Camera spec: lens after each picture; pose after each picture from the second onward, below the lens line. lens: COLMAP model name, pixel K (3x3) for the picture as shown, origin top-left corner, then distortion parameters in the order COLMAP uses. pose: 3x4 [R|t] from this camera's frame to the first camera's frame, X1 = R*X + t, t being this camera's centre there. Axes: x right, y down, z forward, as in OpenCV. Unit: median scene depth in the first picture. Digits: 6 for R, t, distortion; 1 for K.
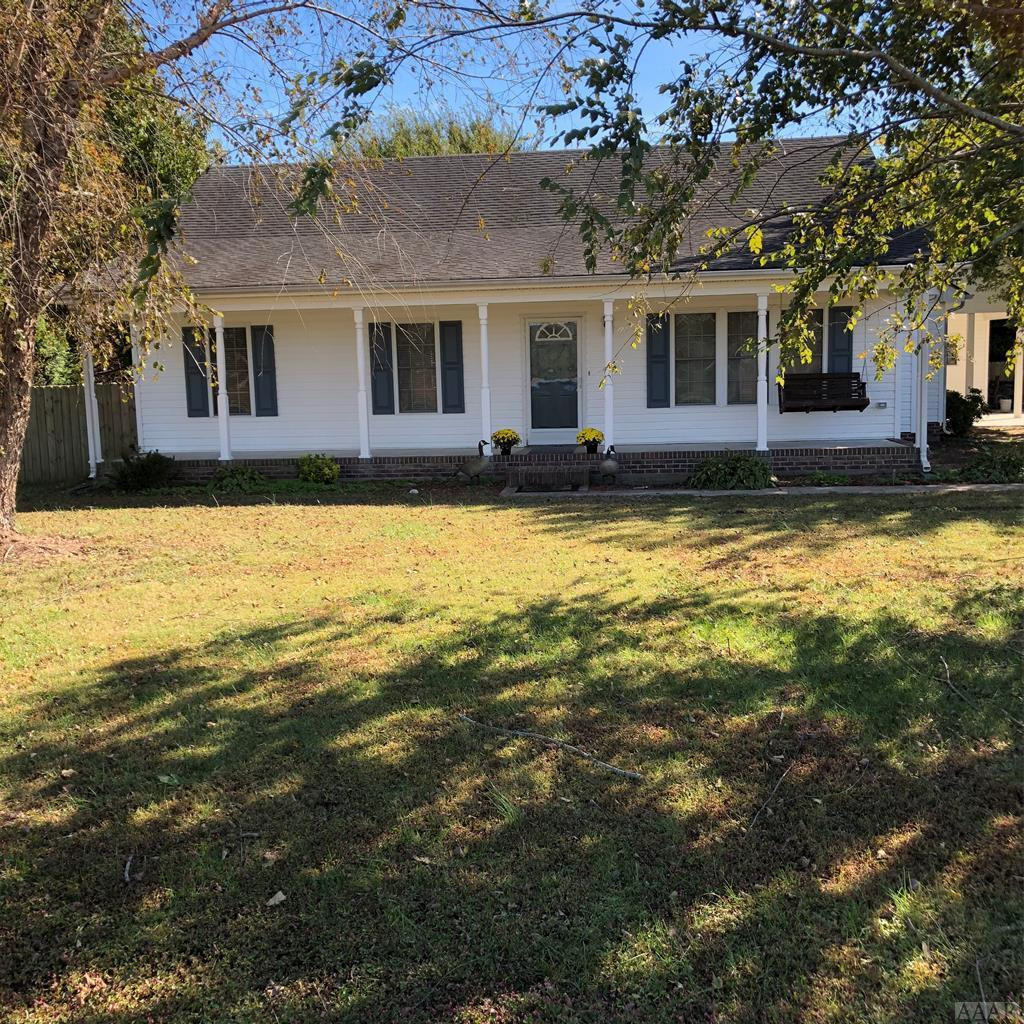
lens RADIAL K [[1138.6, 0, 512.0], [0, 1138.6, 512.0], [0, 0, 1]] dist [0.002871, -0.002430]
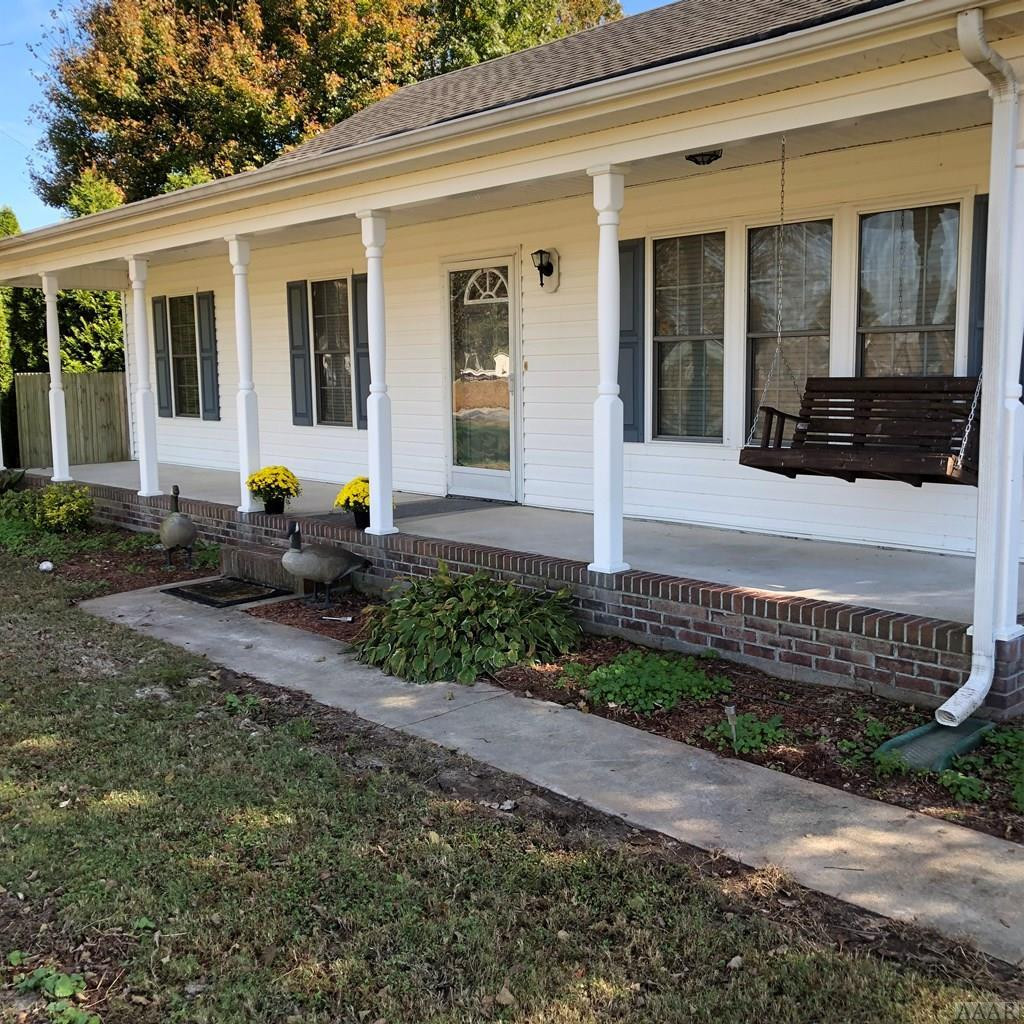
lens RADIAL K [[1138.6, 0, 512.0], [0, 1138.6, 512.0], [0, 0, 1]] dist [0.002871, -0.002430]
pose [[0.725561, 0.101203, -0.680676, 0.415156], [-0.088846, 0.994625, 0.053176, -0.082975], [0.682399, 0.021893, 0.730652, 0.623232]]
